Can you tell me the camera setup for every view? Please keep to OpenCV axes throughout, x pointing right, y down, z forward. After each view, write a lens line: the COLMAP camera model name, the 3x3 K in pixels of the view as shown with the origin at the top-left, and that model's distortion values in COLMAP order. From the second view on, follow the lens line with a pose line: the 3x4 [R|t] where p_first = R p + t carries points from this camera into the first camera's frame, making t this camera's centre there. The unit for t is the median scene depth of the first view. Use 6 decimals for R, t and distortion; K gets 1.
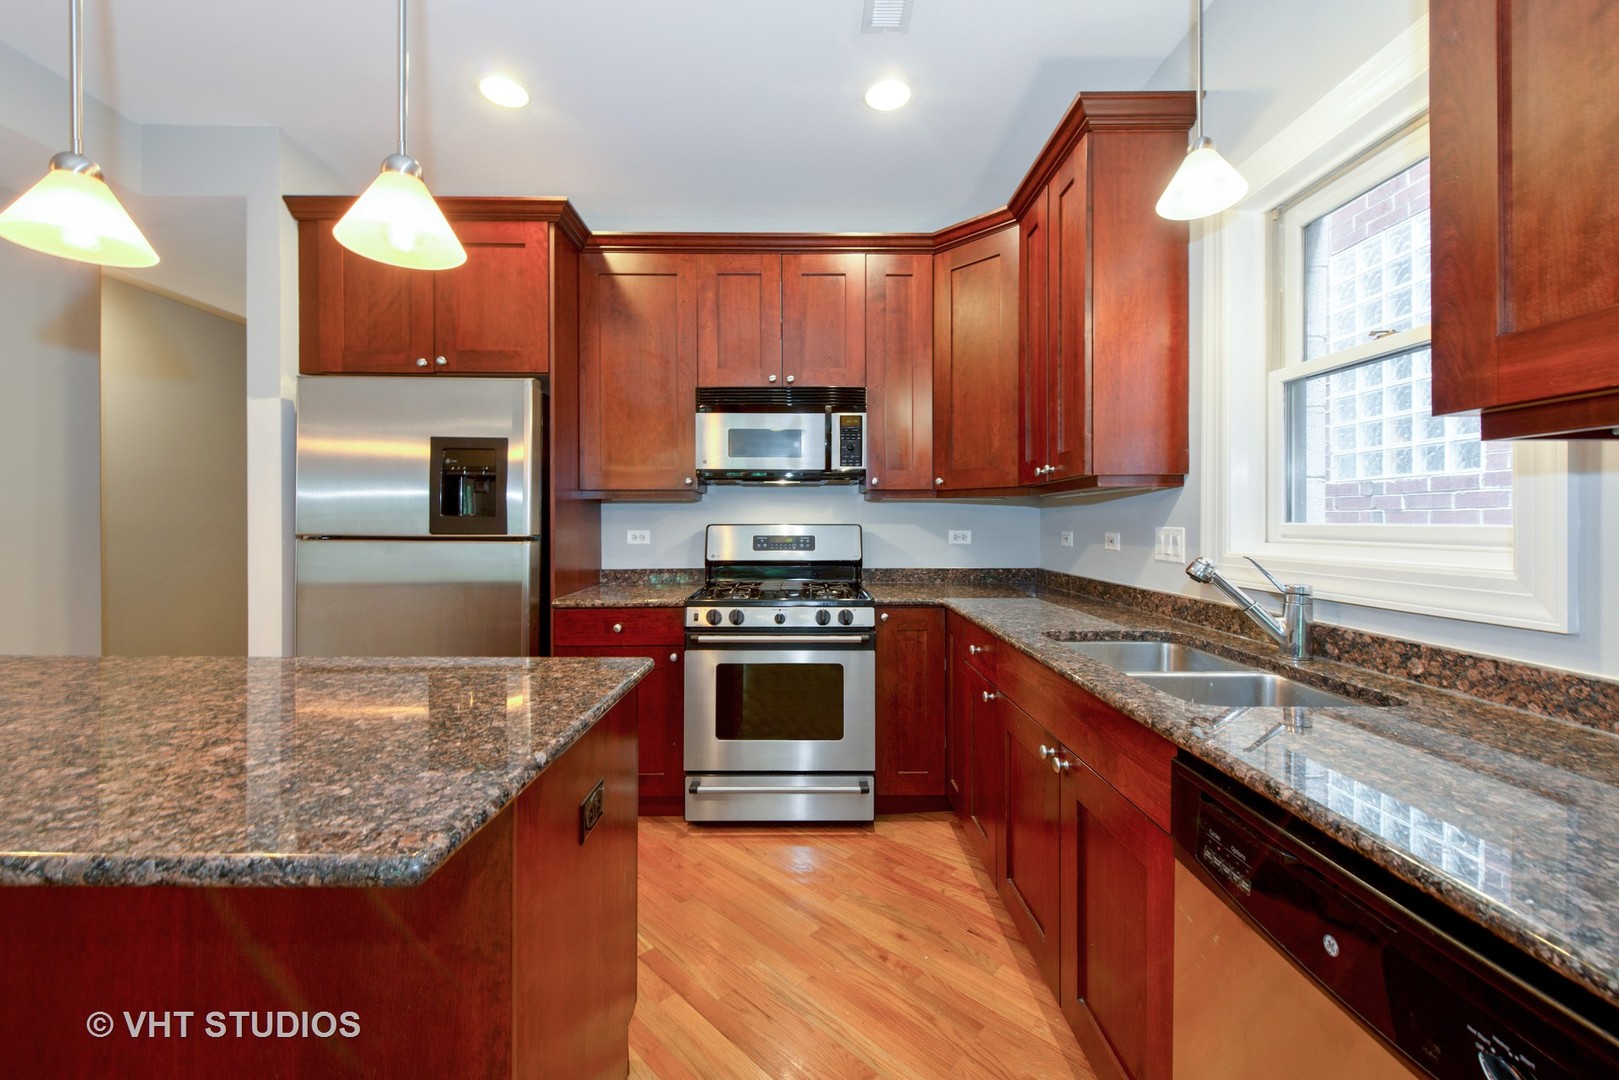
lens RADIAL K [[637.6, 0, 807.8], [0, 637.6, 525.0], [0, 0, 1]] dist [0.000406, -0.000125]
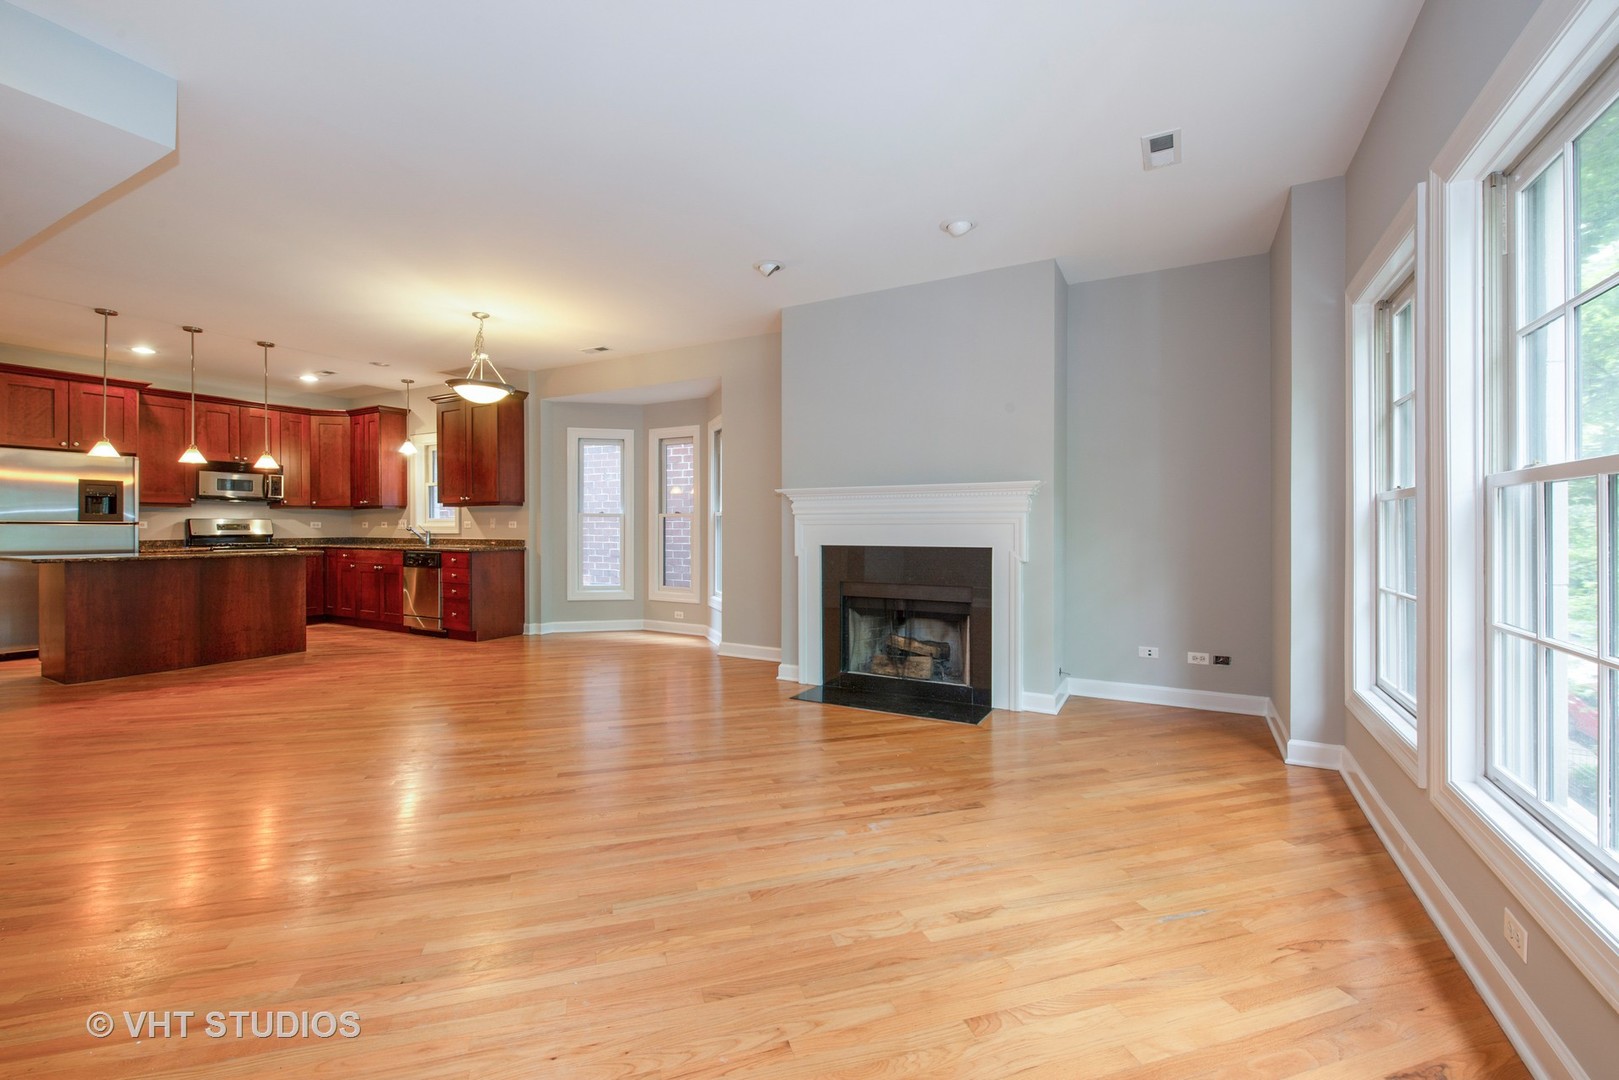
lens RADIAL K [[672.3, 0, 788.2], [0, 672.3, 528.5], [0, 0, 1]] dist [0.000093, -0.000307]
pose [[0.506480, -0.004846, 0.862238, -1.379132], [0.004999, 0.999984, 0.002684, 0.045477], [-0.862237, 0.002951, 0.506496, -2.410395]]
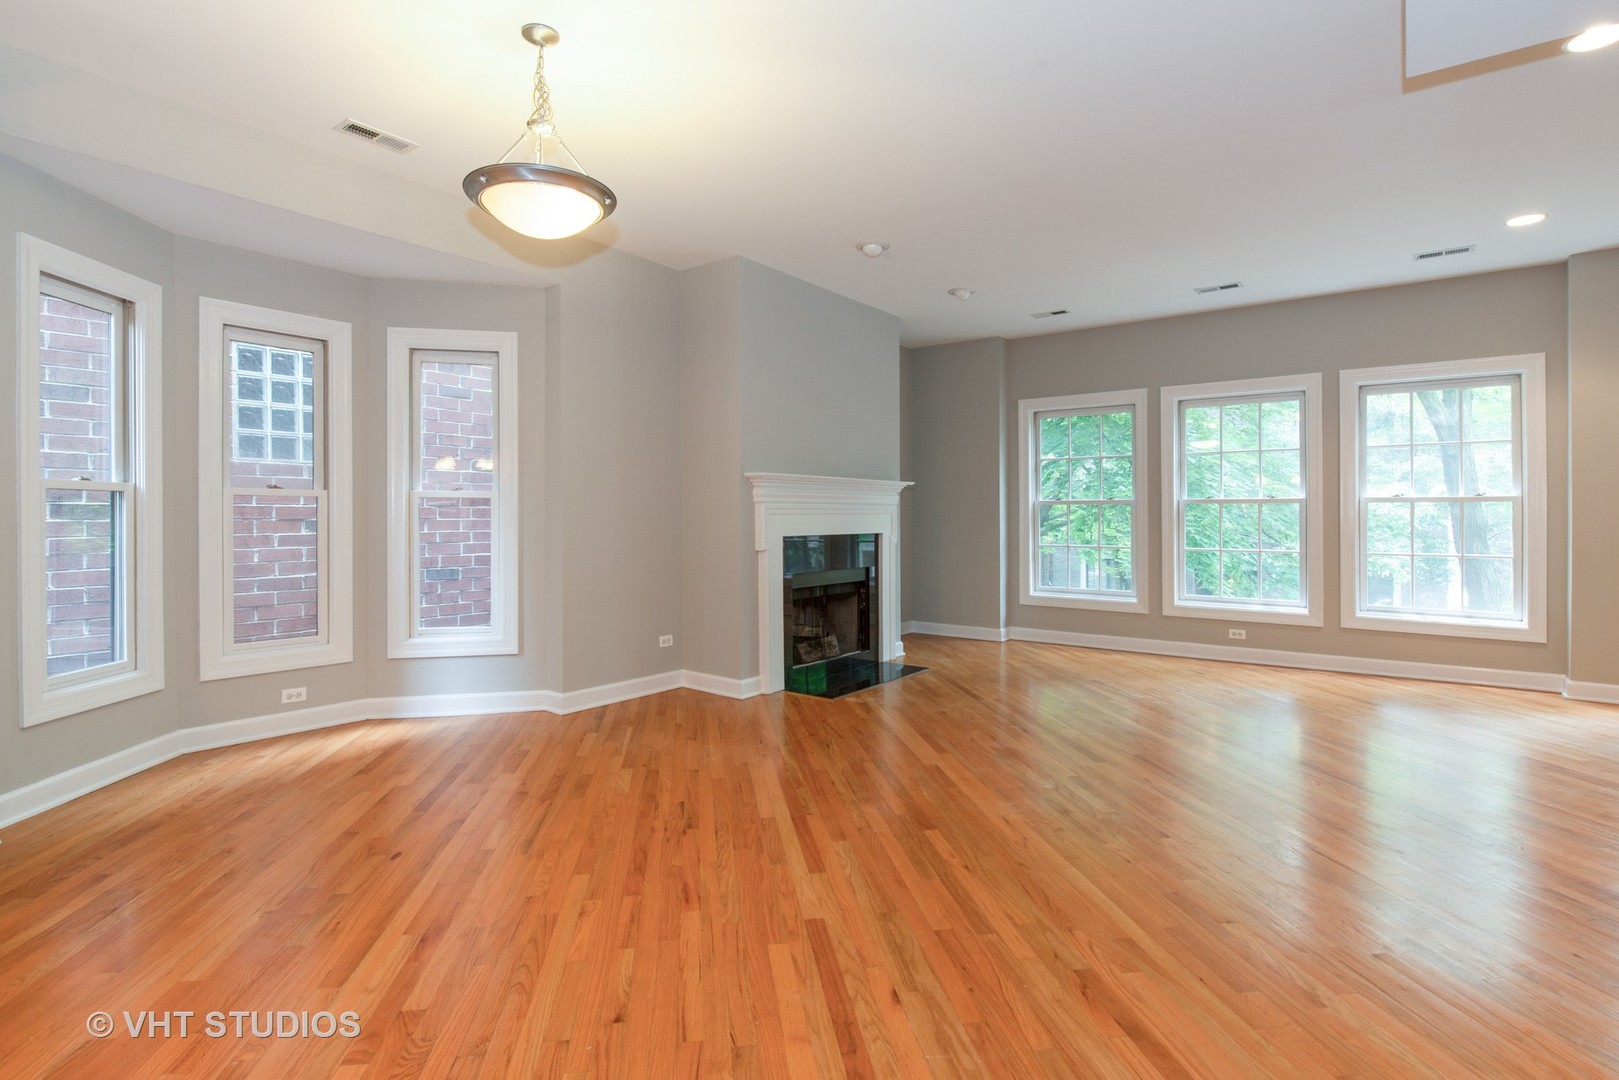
lens RADIAL K [[787.6, 0, 810.9], [0, 787.6, 511.4], [0, 0, 1]] dist [-0.008123, -0.000063]
pose [[-0.784670, -0.001336, 0.619912, -1.017632], [-0.001783, 0.999998, -0.000102, 0.033377], [-0.619911, -0.001186, -0.784671, 0.020482]]
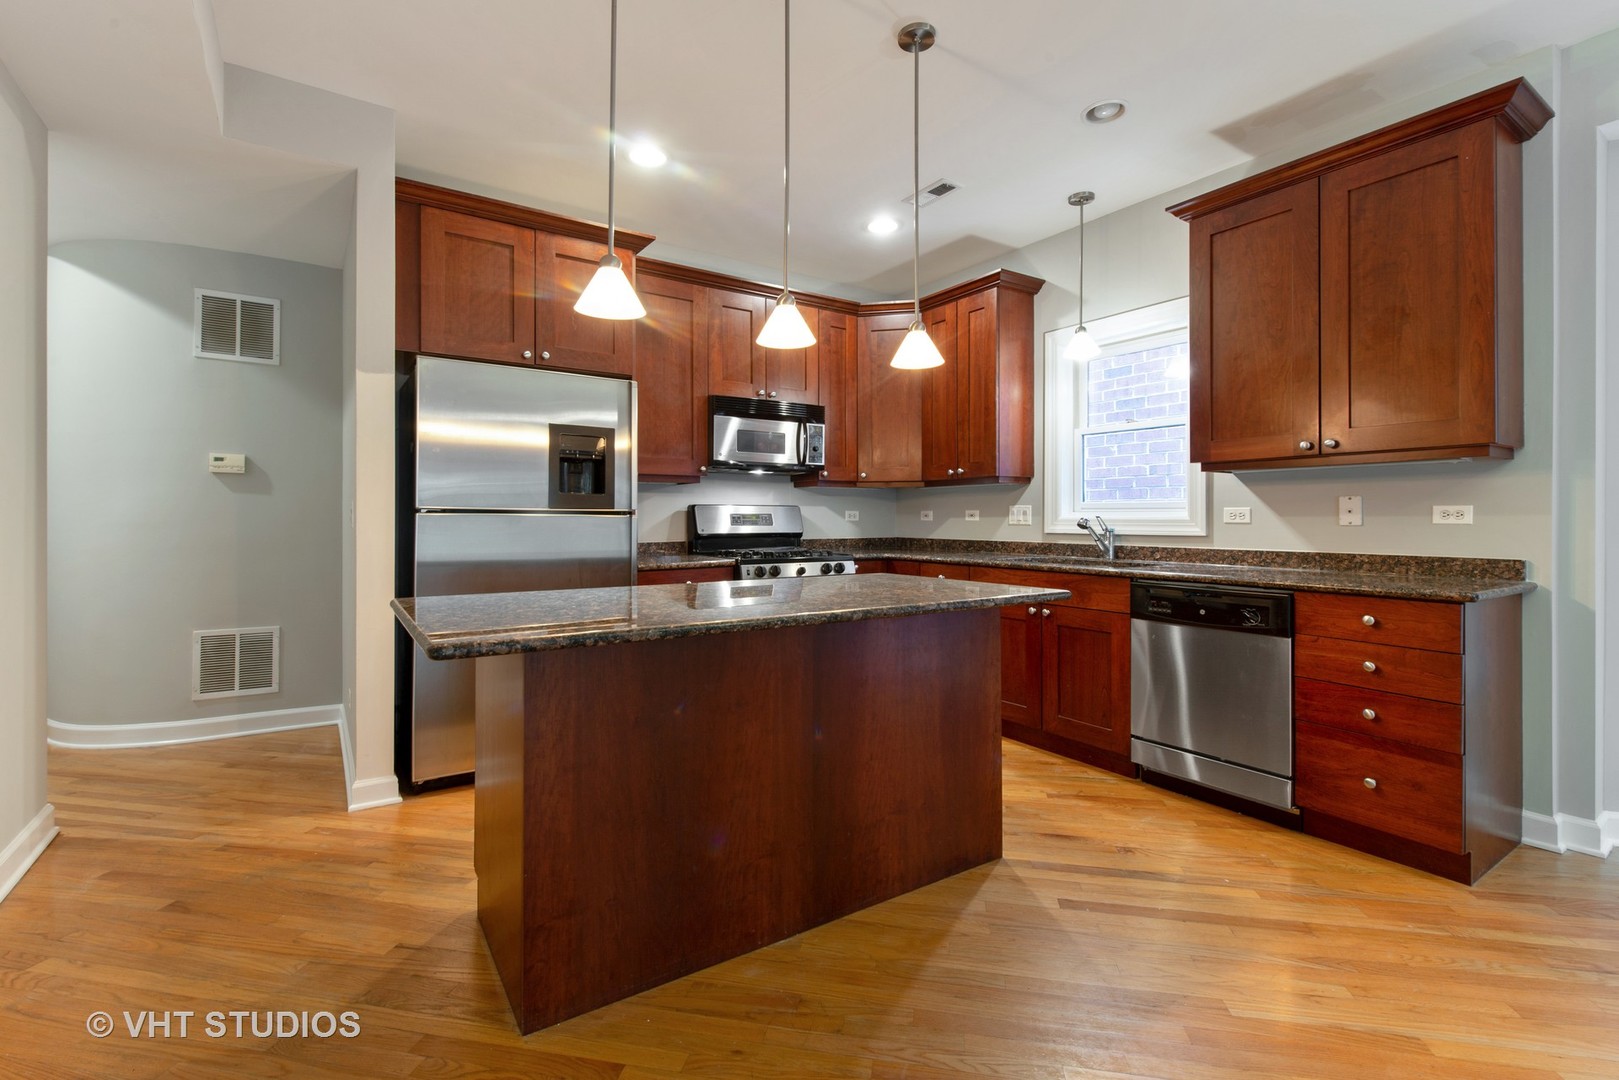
lens RADIAL K [[719.6, 0, 809.4], [0, 719.6, 516.9], [0, 0, 1]] dist [0.001284, 0.000026]
pose [[0.833889, 0.000732, 0.551932, -0.911600], [0.002373, 0.999985, -0.004912, 0.037137], [-0.551927, 0.005406, 0.833875, -0.327579]]
